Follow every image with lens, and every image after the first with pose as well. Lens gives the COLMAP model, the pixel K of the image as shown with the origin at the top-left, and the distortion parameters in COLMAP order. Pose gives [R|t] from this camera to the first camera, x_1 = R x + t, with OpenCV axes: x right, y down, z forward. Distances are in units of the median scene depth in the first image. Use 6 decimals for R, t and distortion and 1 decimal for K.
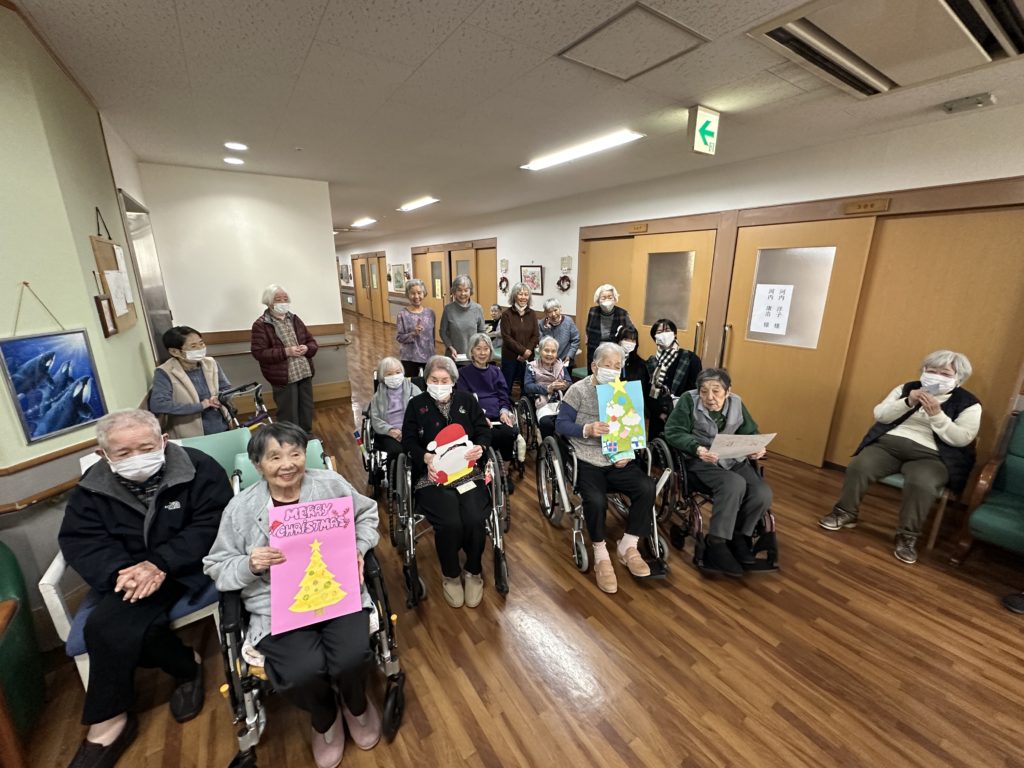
lens RADIAL K [[408.8, 0, 512.0], [0, 408.8, 384.0], [0, 0, 1]] dist [0.000218, -0.000028]
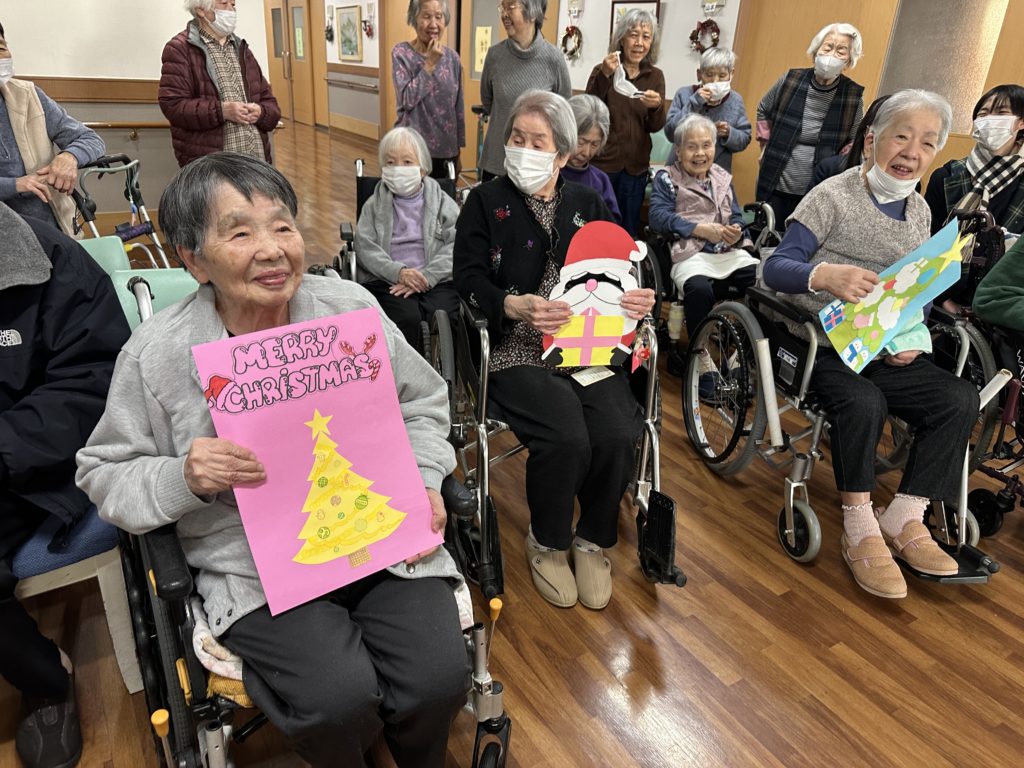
lens RADIAL K [[718.3, 0, 512.0], [0, 718.3, 384.0], [0, 0, 1]] dist [0.042539, -0.043678]
pose [[0.997868, 0.064788, -0.007880, -0.221318], [-0.062842, 0.986382, 0.151992, 0.157595], [0.017620, -0.151173, 0.988350, 0.182344]]
